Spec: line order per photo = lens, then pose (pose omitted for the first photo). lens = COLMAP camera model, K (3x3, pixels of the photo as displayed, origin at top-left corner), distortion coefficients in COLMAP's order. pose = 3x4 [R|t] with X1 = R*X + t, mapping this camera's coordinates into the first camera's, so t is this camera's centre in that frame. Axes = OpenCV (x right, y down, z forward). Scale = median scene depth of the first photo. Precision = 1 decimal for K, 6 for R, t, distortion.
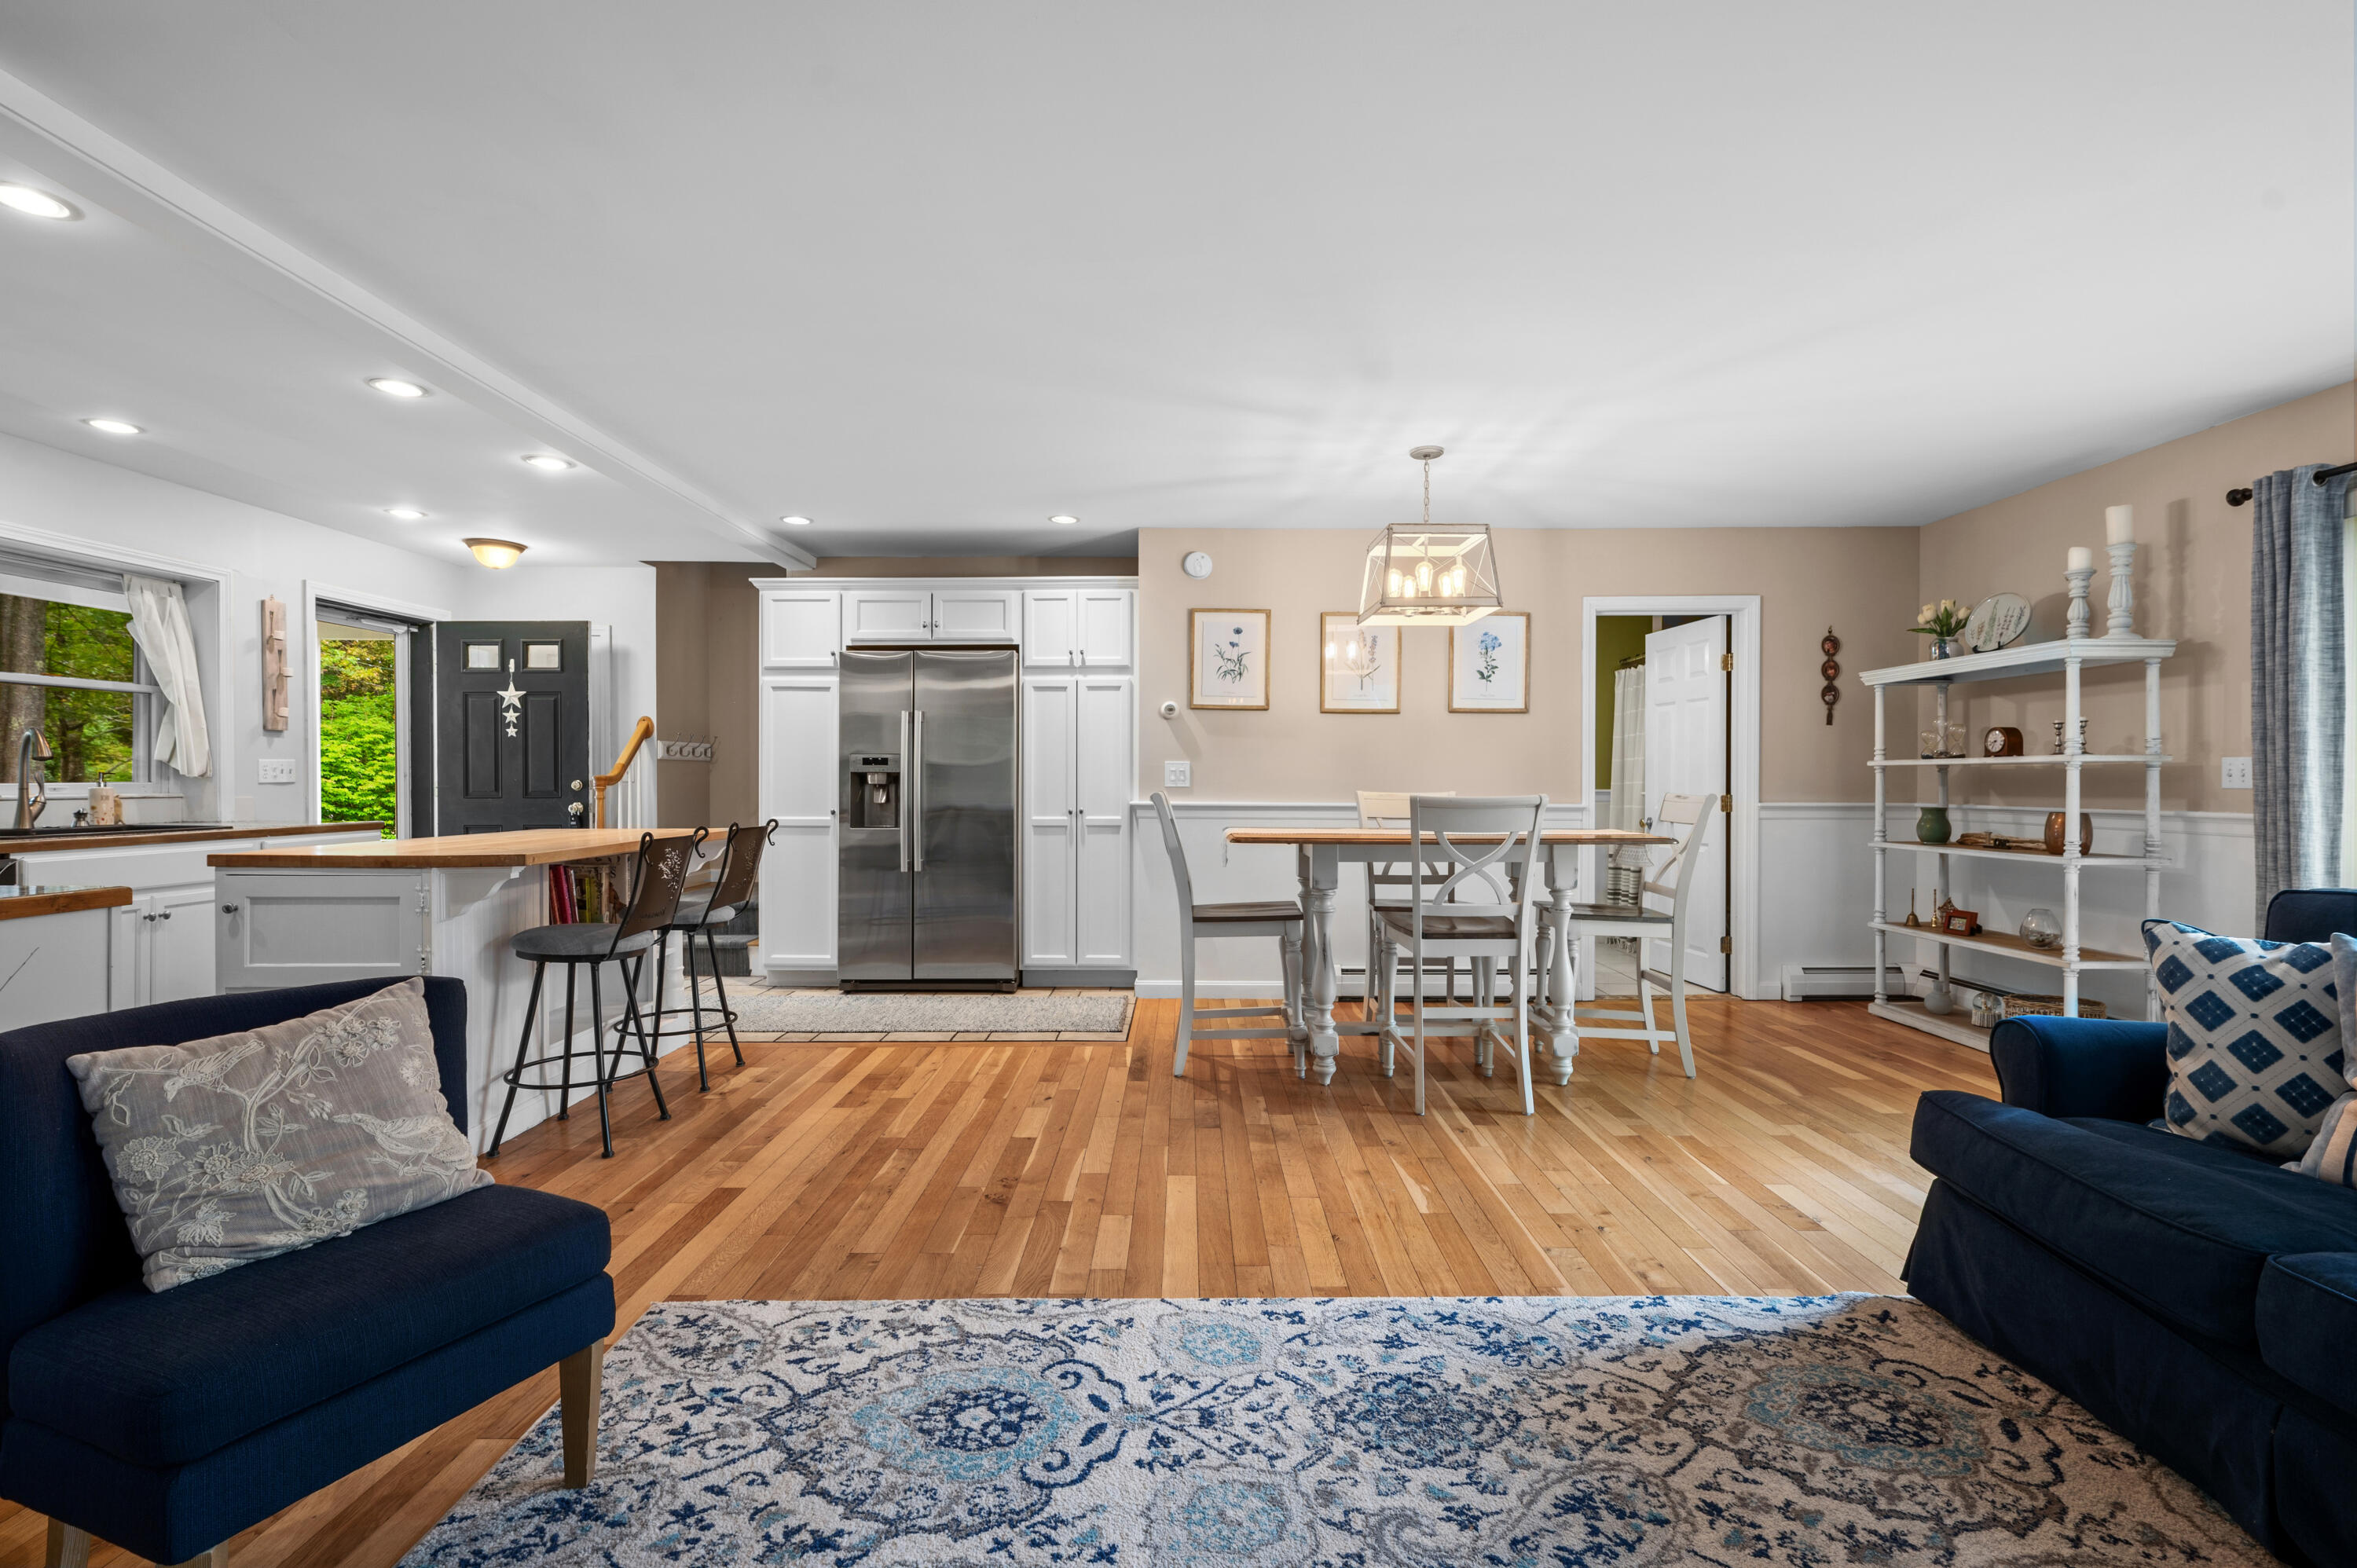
lens RADIAL K [[1058.4, 0, 1187.2], [0, 1058.4, 780.1], [0, 0, 1]] dist [-0.000729, -0.000063]
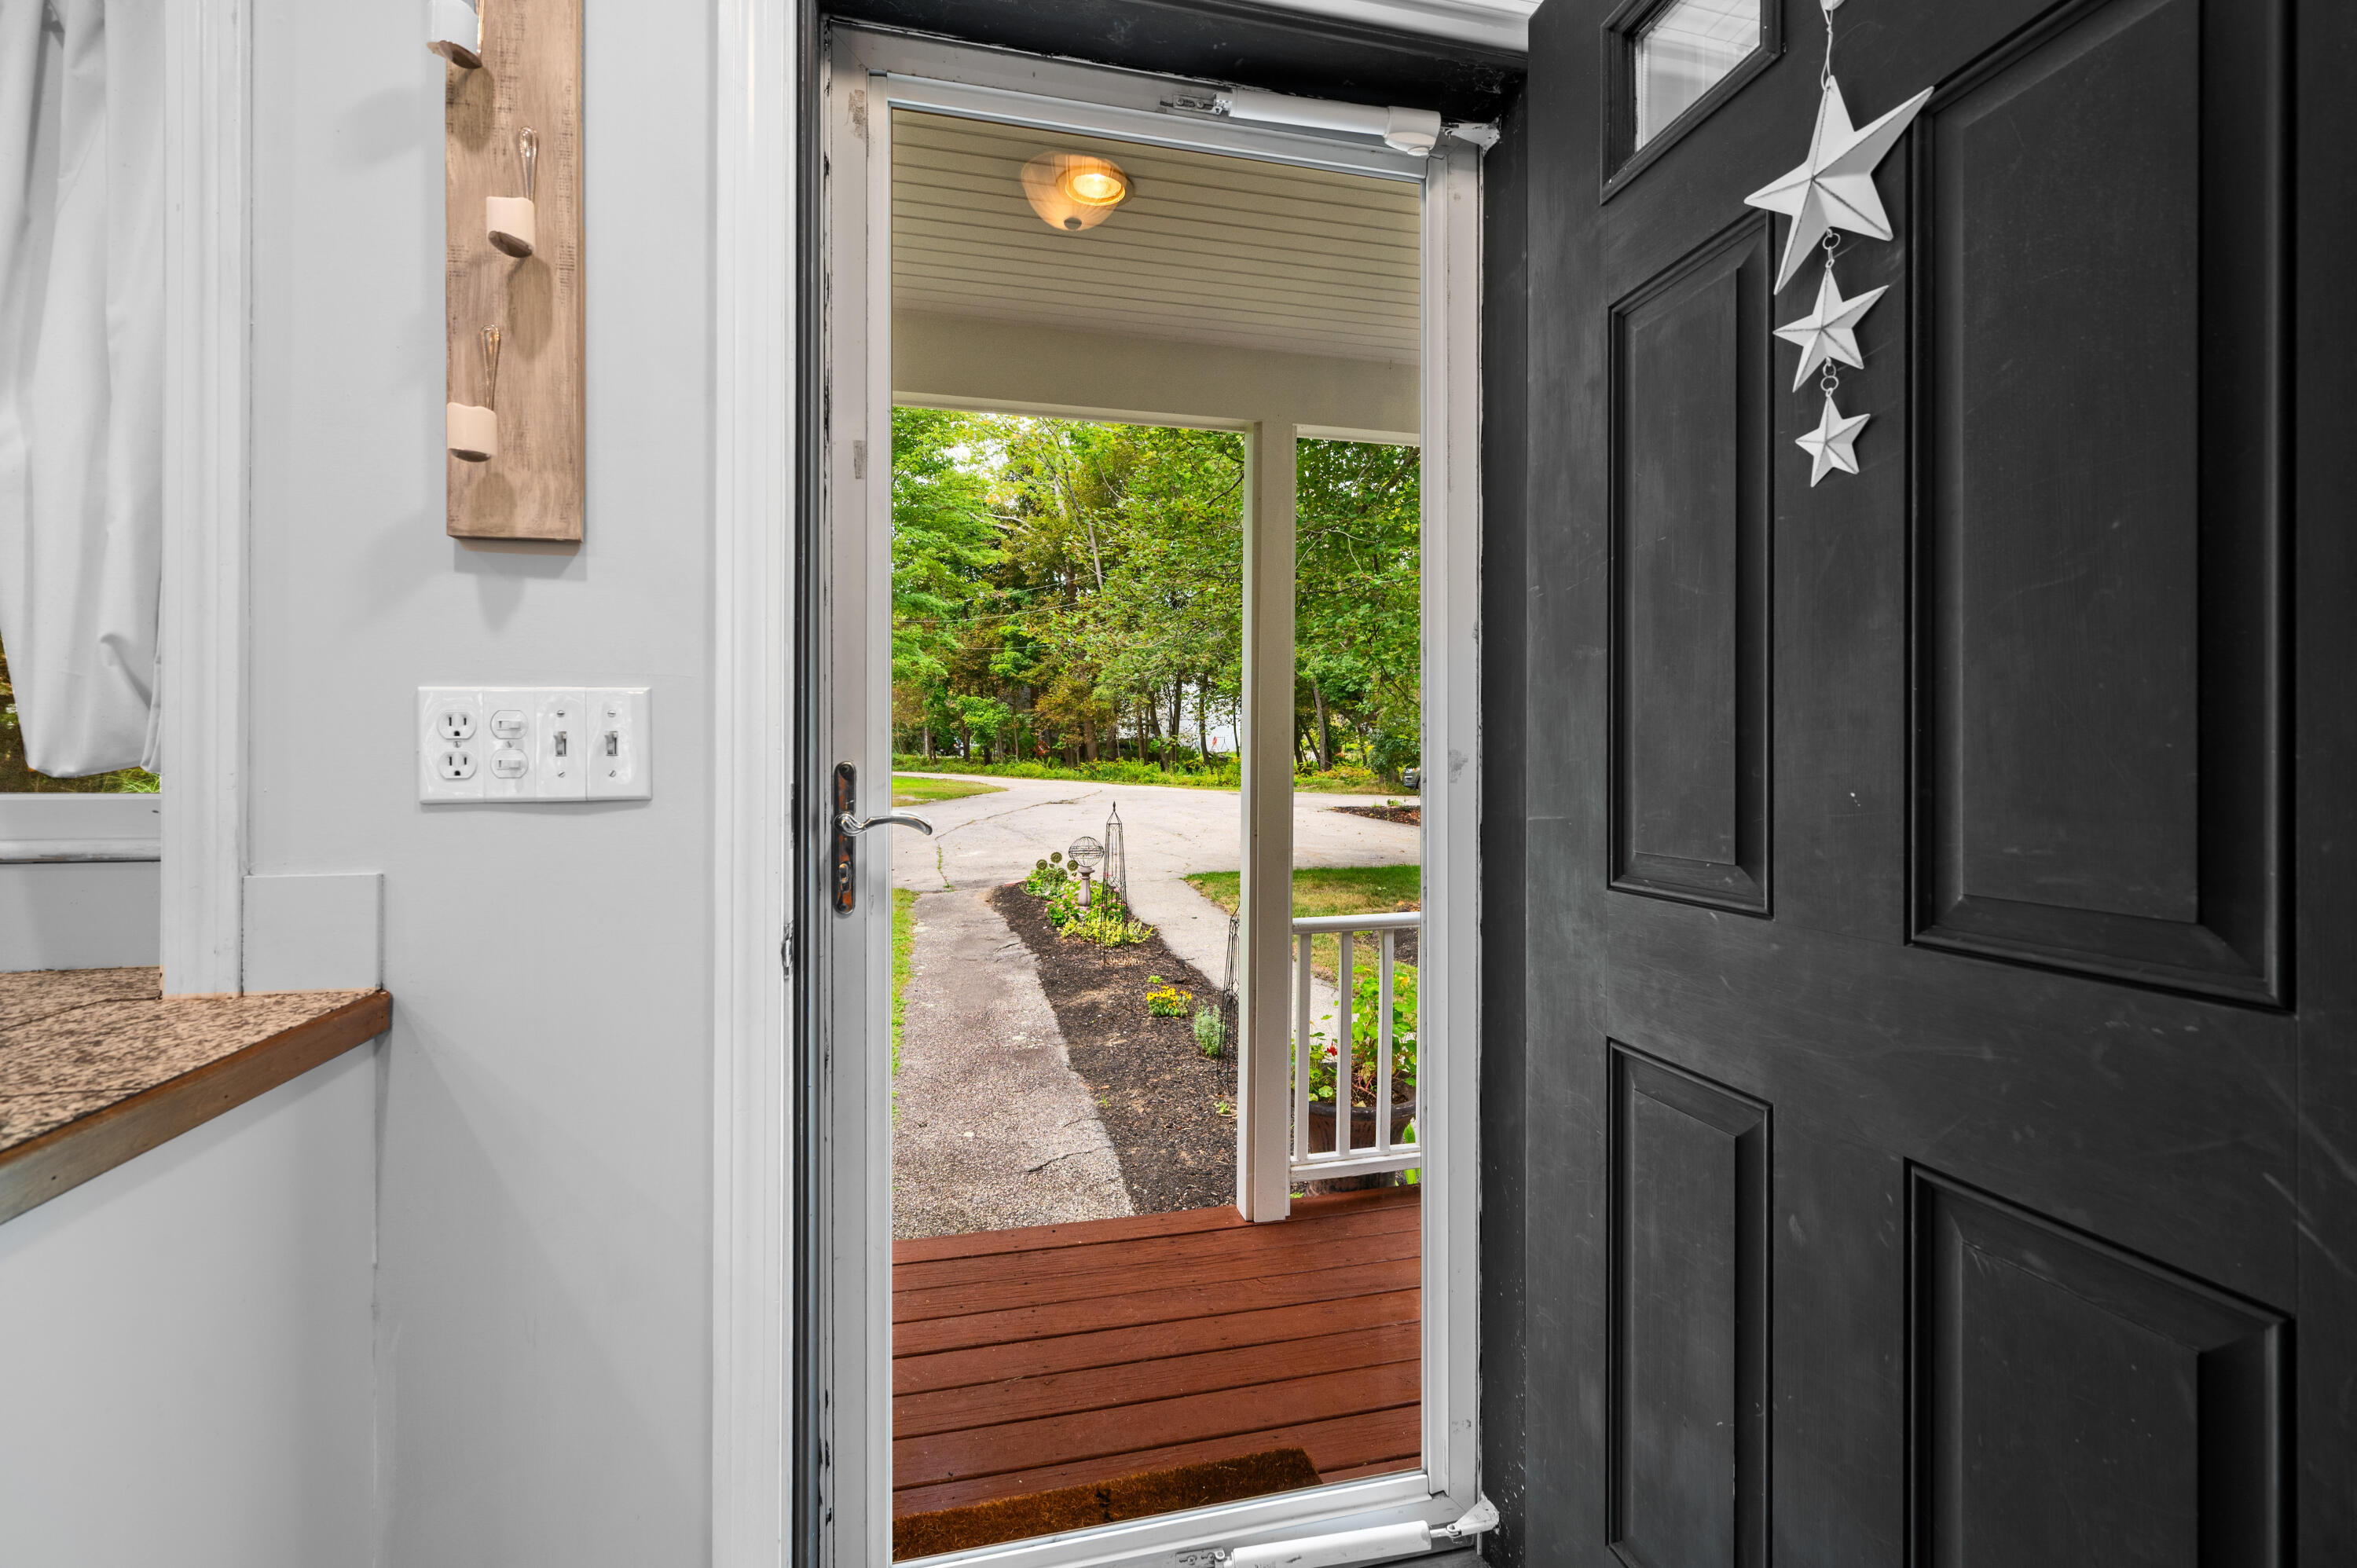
lens RADIAL K [[1058.4, 0, 1187.2], [0, 1058.4, 780.1], [0, 0, 1]] dist [-0.000729, -0.000063]
pose [[0.237107, 0.017520, -0.971325, -1.533658], [-0.003329, 0.999846, 0.017222, -0.012028], [0.971478, -0.000850, 0.237129, 2.594975]]
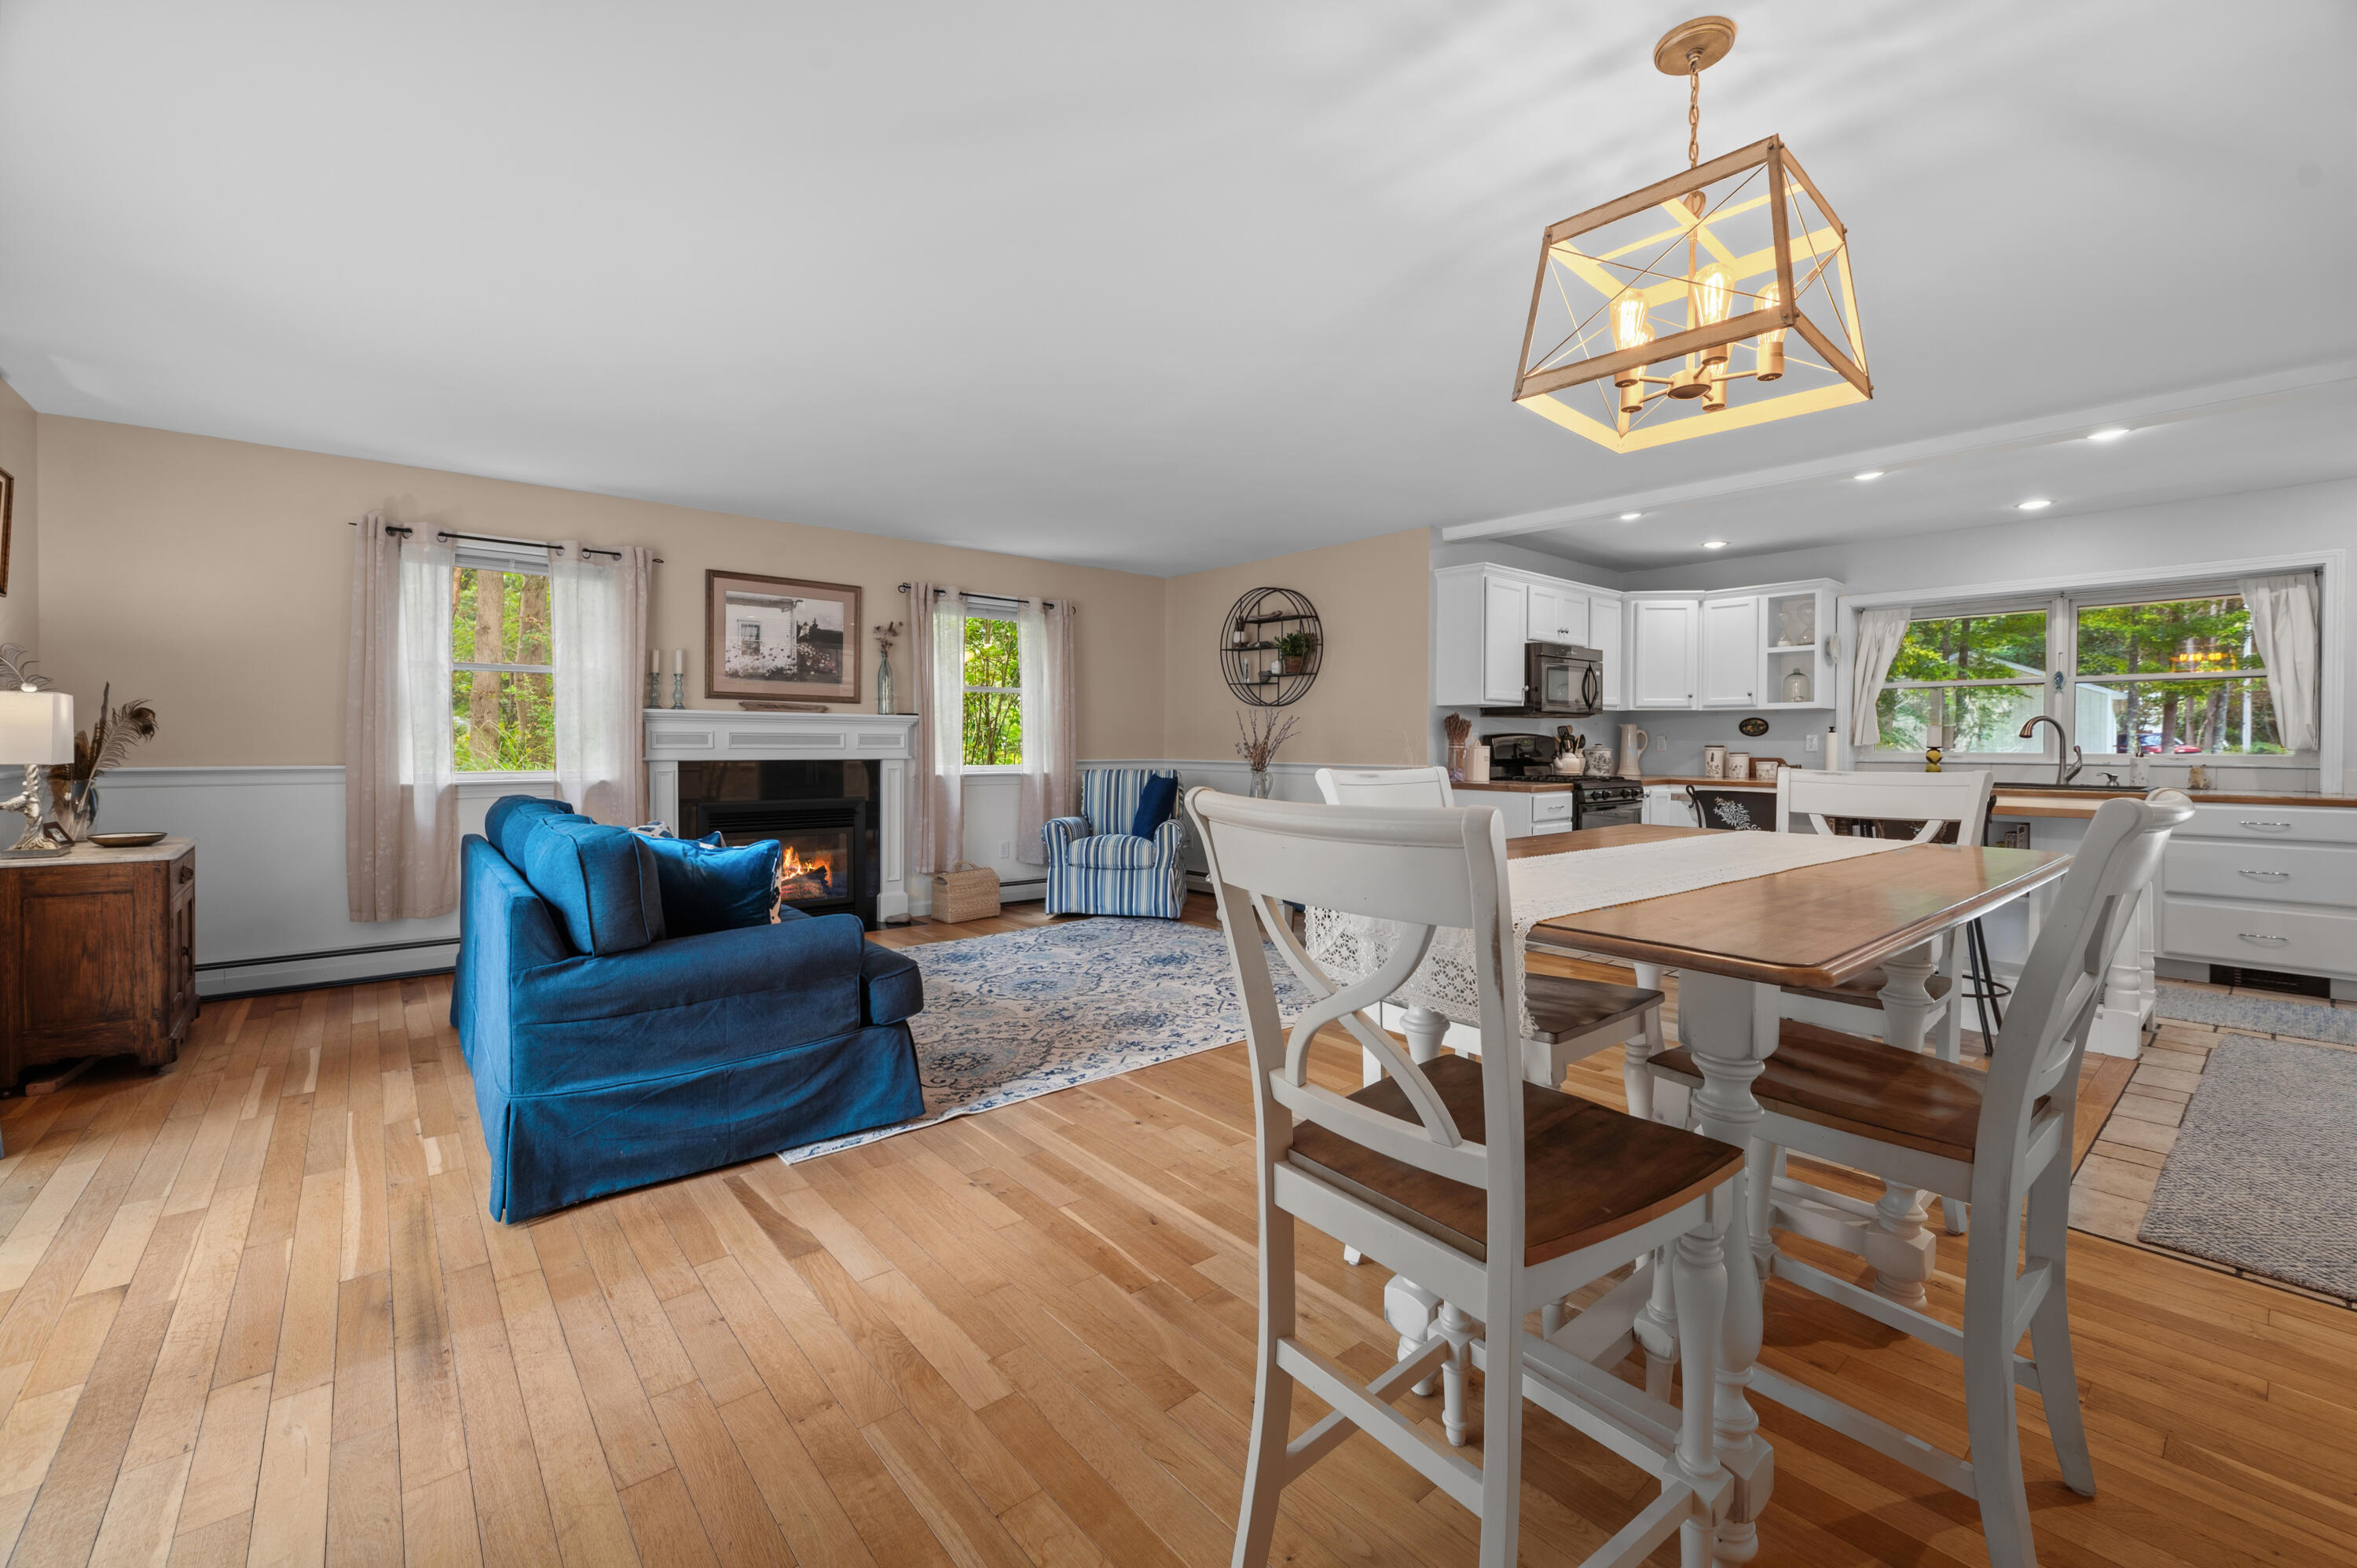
lens RADIAL K [[963.1, 0, 1178.0], [0, 963.1, 752.9], [0, 0, 1]] dist [0.000503, 0.000472]
pose [[-0.764284, 0.000807, -0.644879, 1.294963], [-0.007511, 0.999920, 0.010152, -0.003992], [0.644836, 0.012603, -0.764217, 2.274375]]
